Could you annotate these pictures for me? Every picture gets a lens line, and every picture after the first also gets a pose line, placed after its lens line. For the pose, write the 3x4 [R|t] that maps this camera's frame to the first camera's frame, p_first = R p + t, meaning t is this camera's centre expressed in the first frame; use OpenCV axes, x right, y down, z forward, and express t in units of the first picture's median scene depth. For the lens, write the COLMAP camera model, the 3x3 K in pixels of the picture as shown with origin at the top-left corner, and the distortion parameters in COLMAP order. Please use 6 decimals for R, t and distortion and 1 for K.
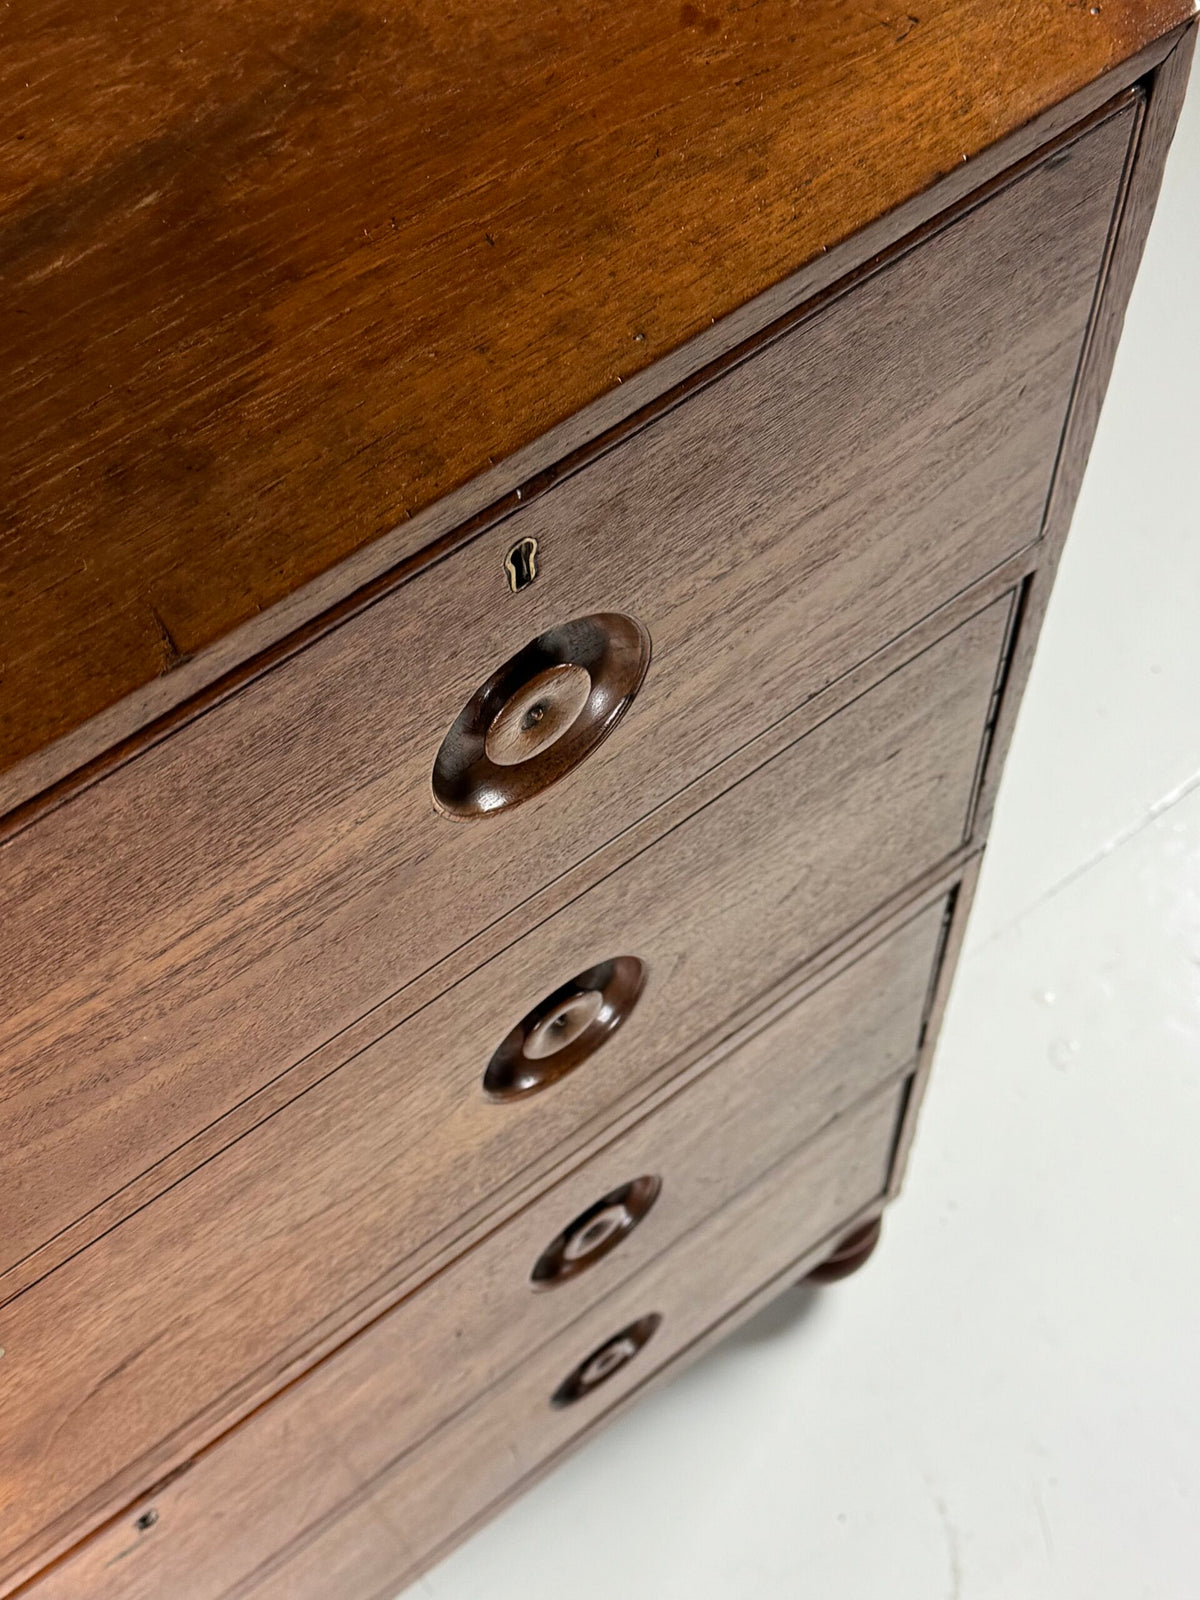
lens RADIAL K [[2232.5, 0, 601.2], [0, 2232.5, 796.1], [0, 0, 1]] dist [0.120178, 0.000000]
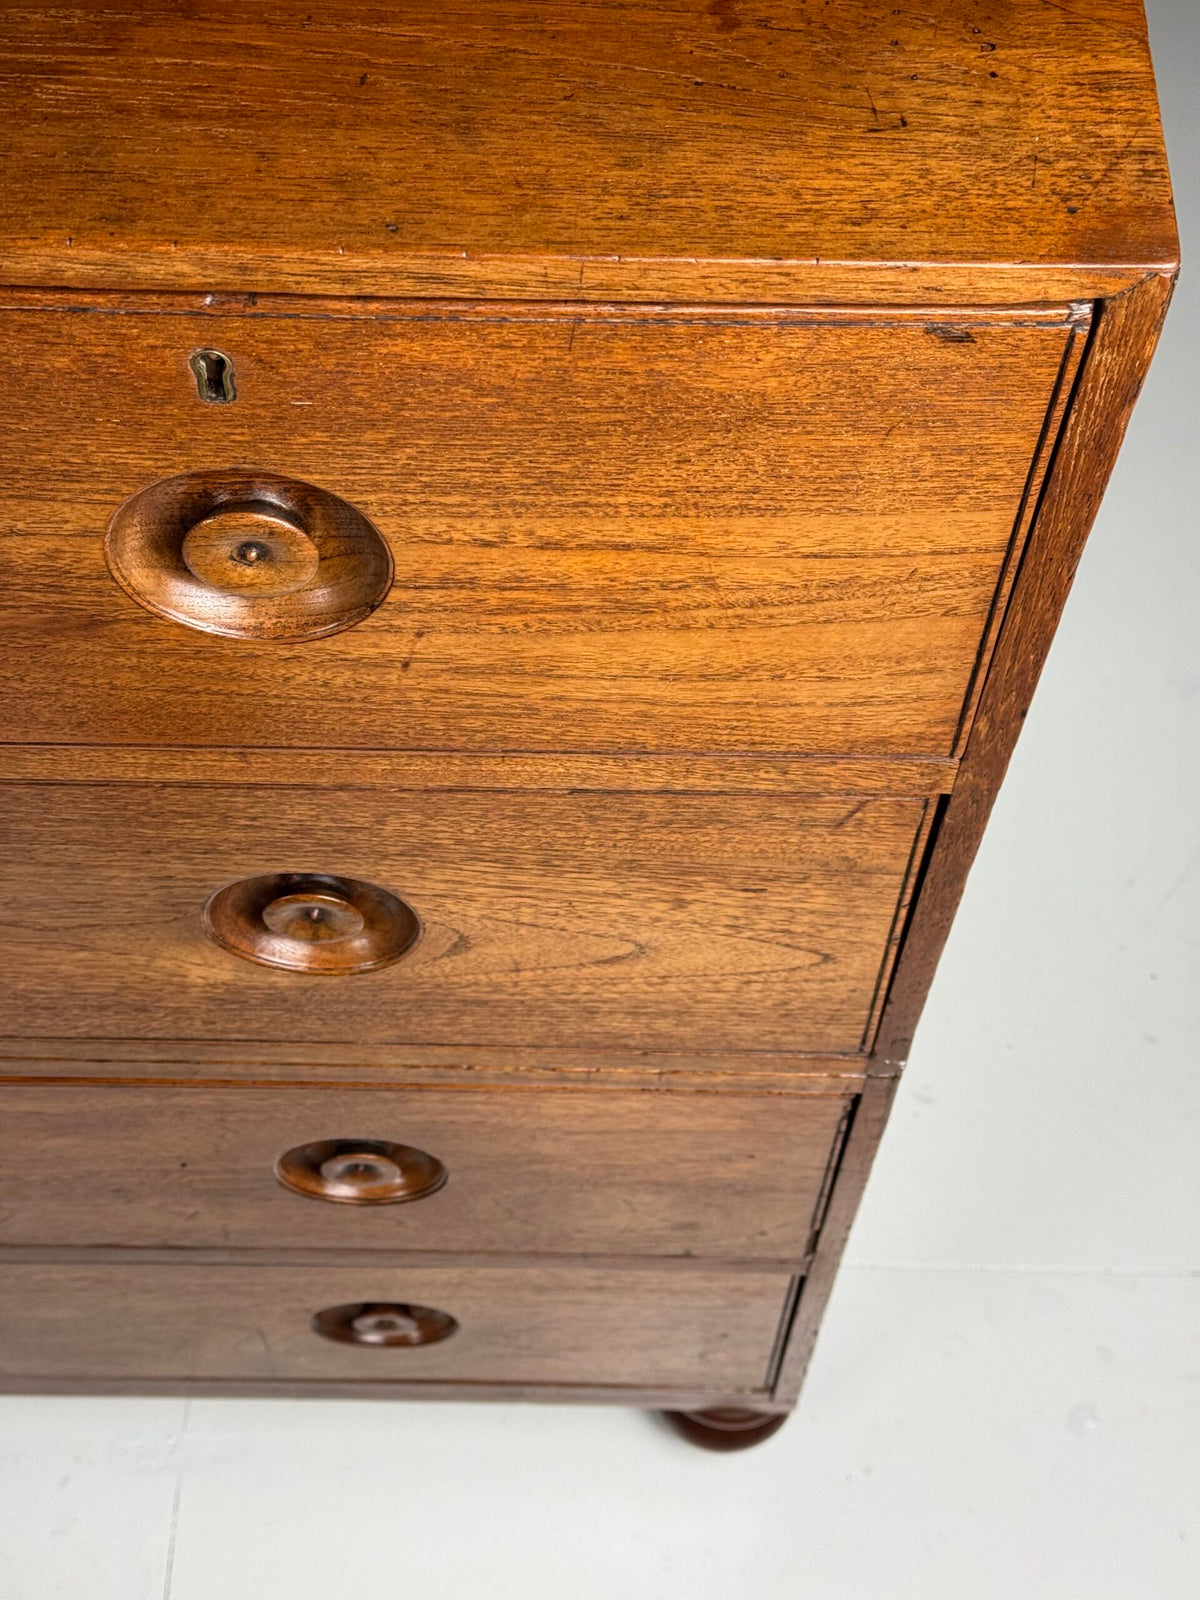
lens RADIAL K [[2338.8, 0, 596.2], [0, 2338.8, 805.2], [0, 0, 1]] dist [0.157681, 0.000000]
pose [[0.779440, 0.558647, -0.283526, 0.478010], [-0.563734, 0.822852, 0.071551, -0.113891], [0.273271, 0.104064, 0.956292, 0.069580]]
